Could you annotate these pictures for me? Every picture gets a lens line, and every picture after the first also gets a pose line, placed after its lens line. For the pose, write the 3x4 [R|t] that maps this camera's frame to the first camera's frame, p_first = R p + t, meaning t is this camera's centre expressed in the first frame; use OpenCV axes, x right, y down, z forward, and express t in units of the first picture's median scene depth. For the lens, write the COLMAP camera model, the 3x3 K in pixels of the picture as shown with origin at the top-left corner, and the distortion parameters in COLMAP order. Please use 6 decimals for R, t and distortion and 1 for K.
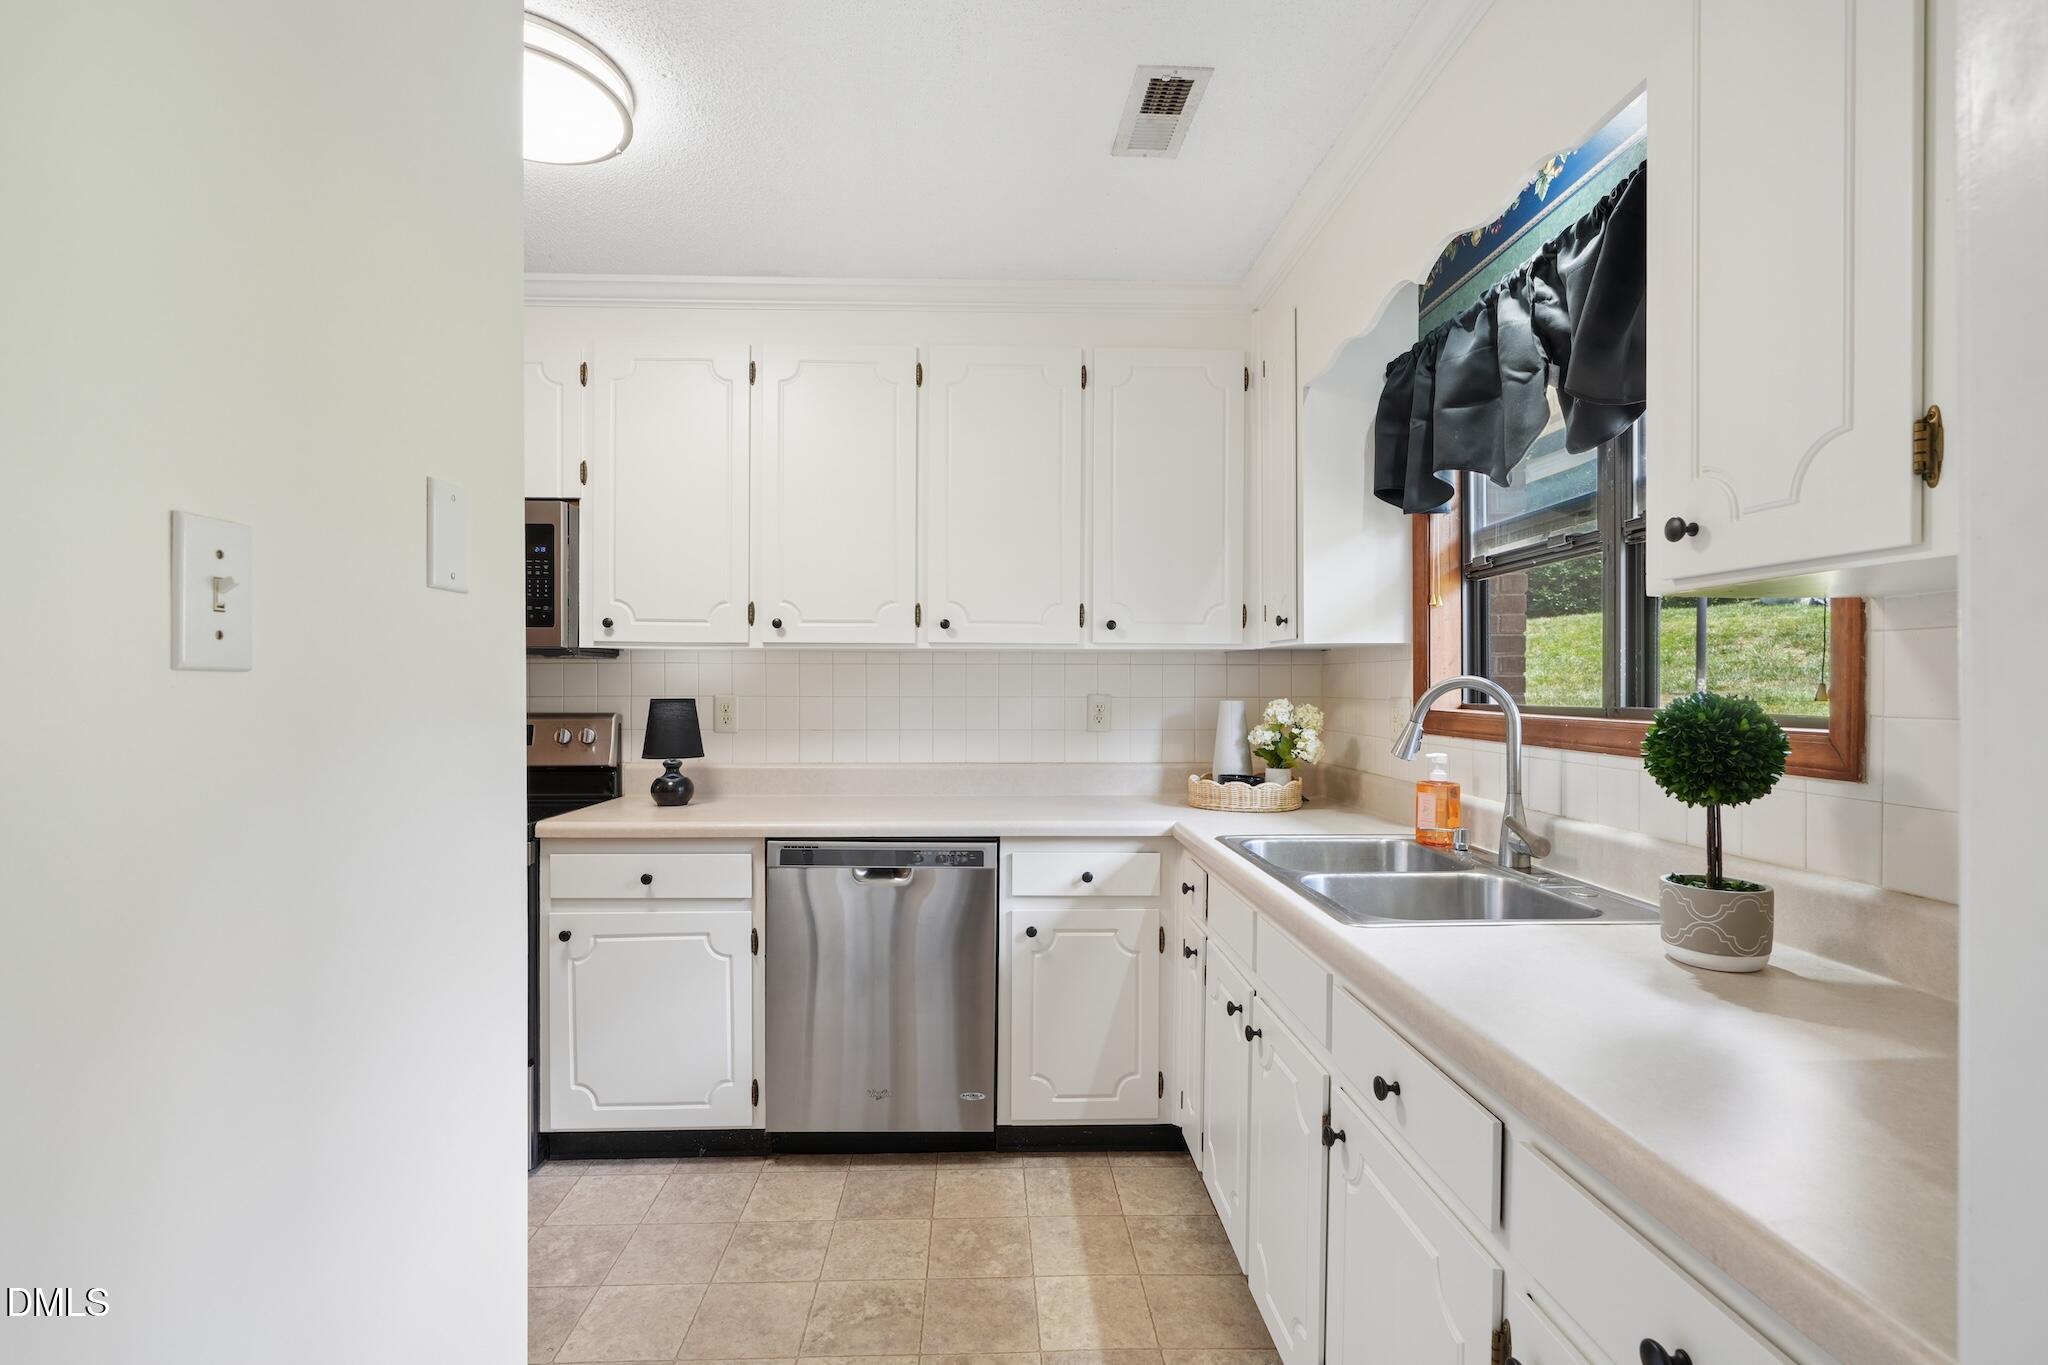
lens RADIAL K [[933.1, 0, 1009.9], [0, 933.1, 688.5], [0, 0, 1]] dist [-0.009250, 0.000675]
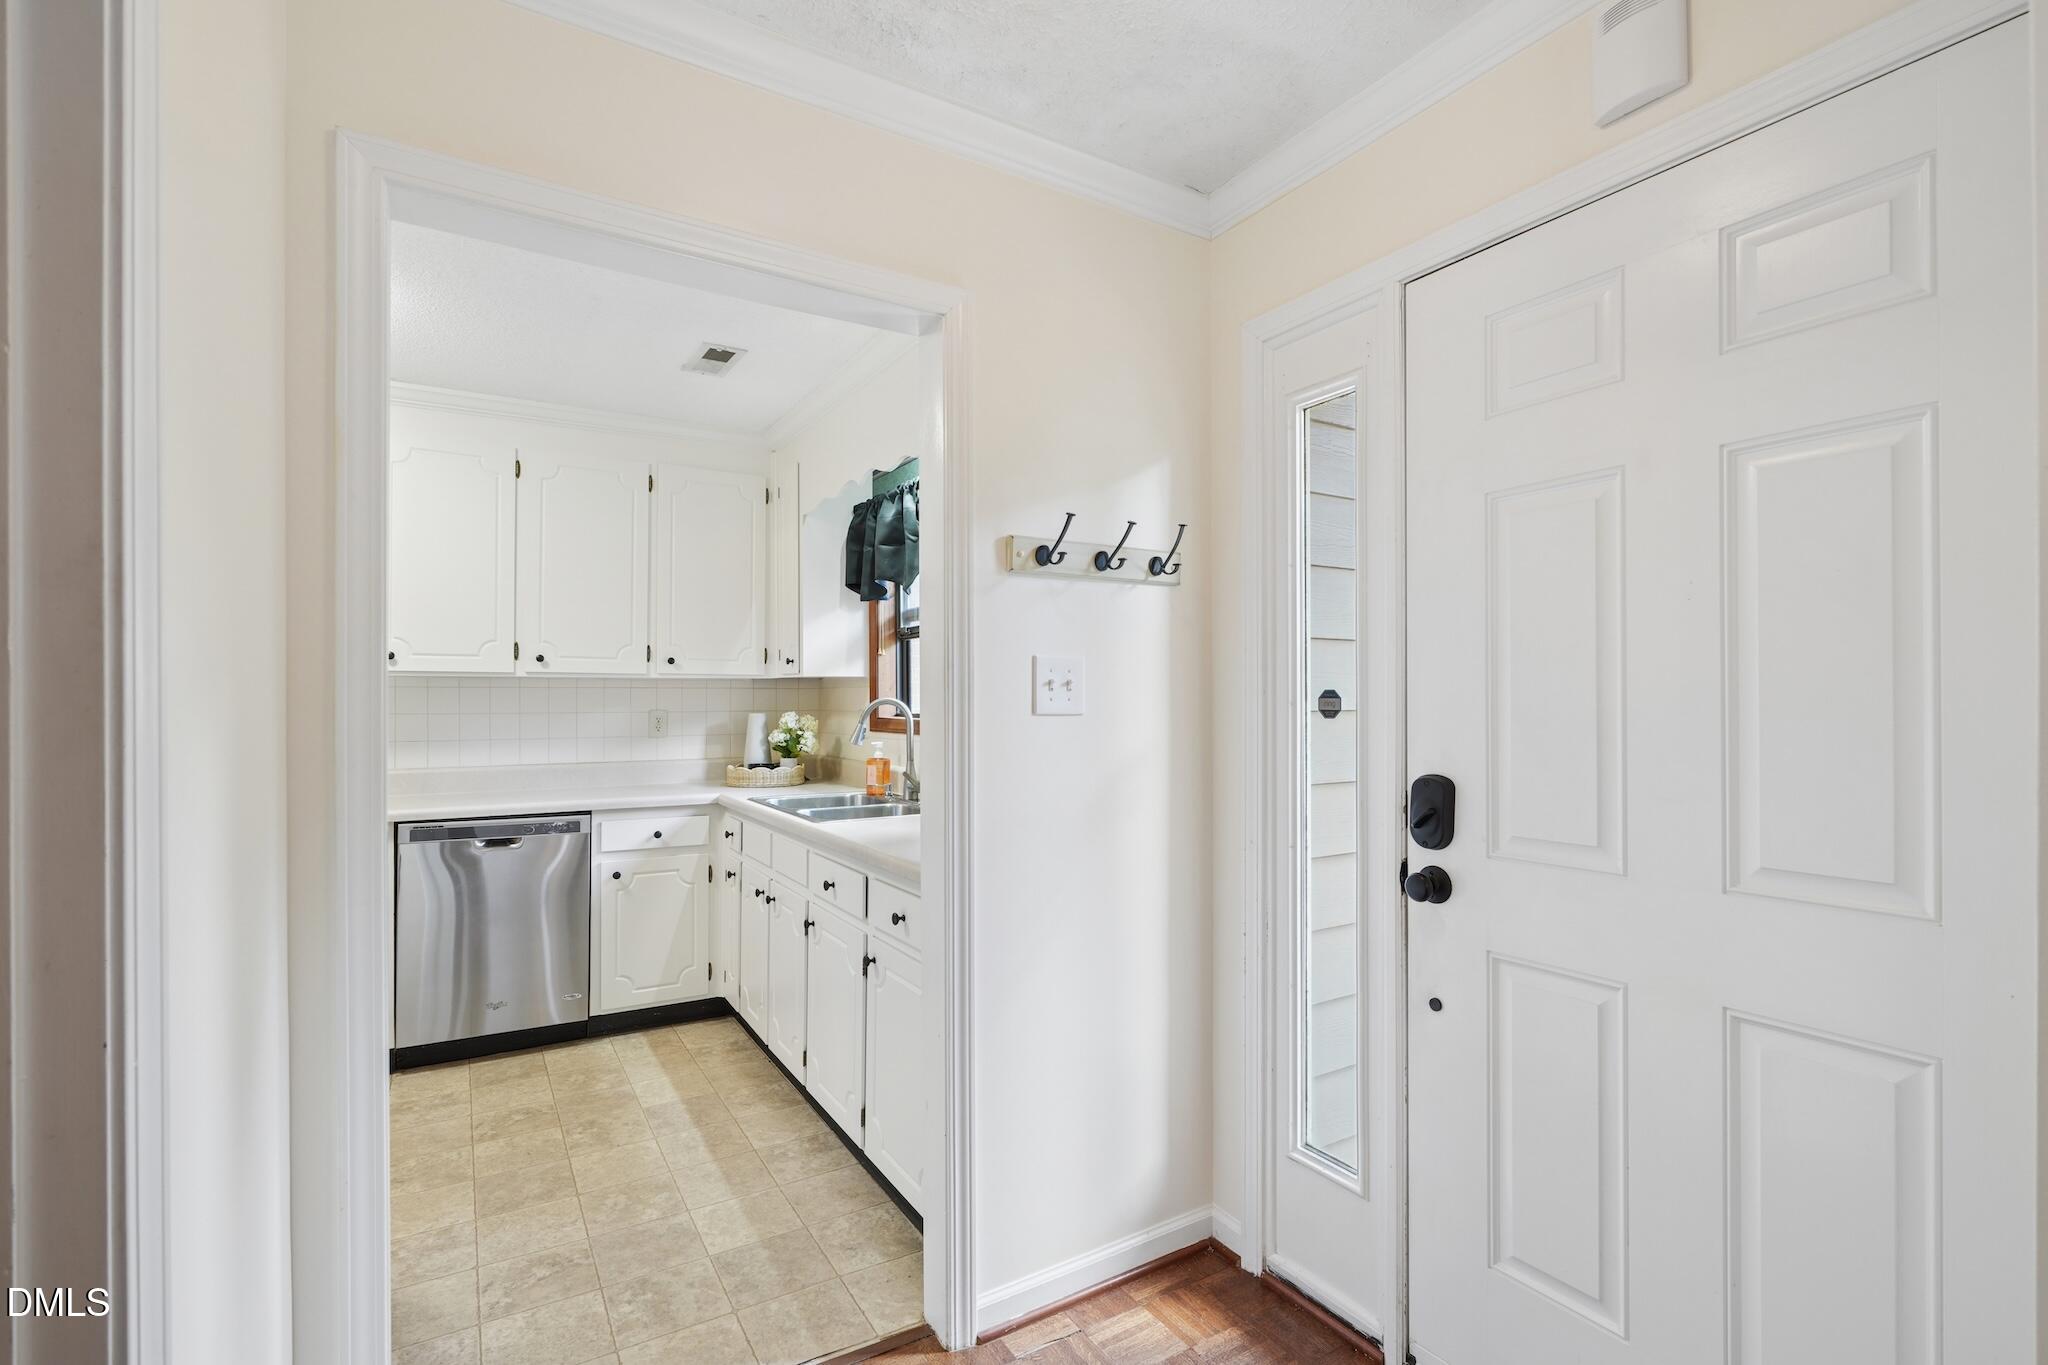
lens RADIAL K [[933.1, 0, 1027.0], [0, 933.1, 689.6], [0, 0, 1]] dist [-0.009250, 0.000675]
pose [[0.869418, 0.001915, 0.494074, -0.138791], [0.005241, 0.999900, -0.013098, -0.003493], [-0.494050, 0.013977, 0.869321, -0.572431]]
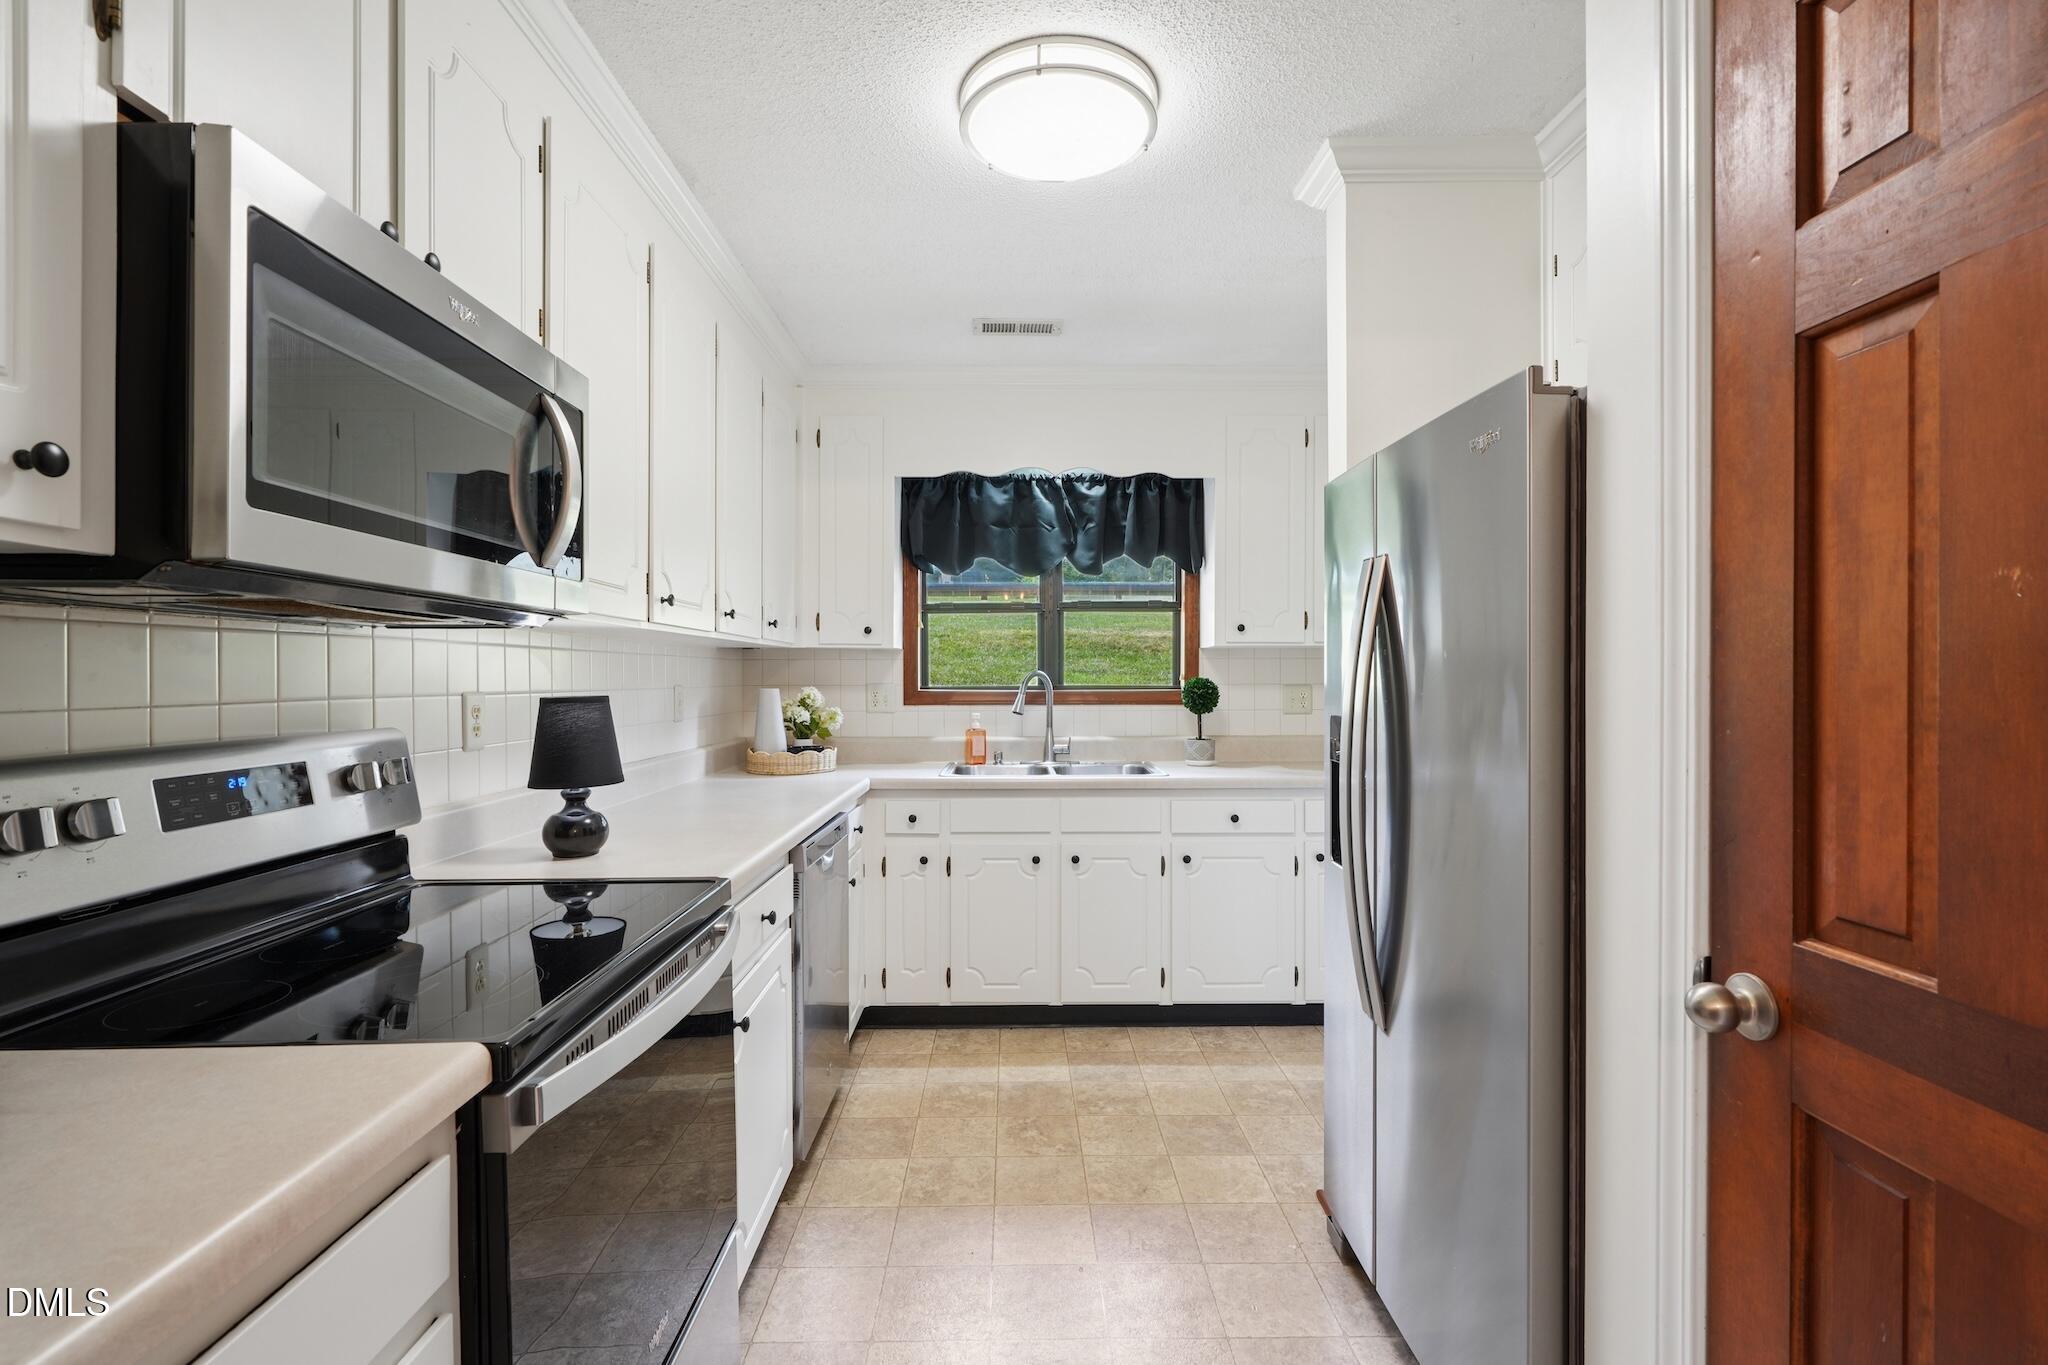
lens RADIAL K [[933.1, 0, 1030.4], [0, 933.1, 674.9], [0, 0, 1]] dist [-0.009250, 0.000675]
pose [[0.024811, 0.000344, 0.999692, -1.183873], [0.003330, 0.999994, -0.000426, -0.003957], [-0.999687, 0.003340, 0.024809, 0.753461]]
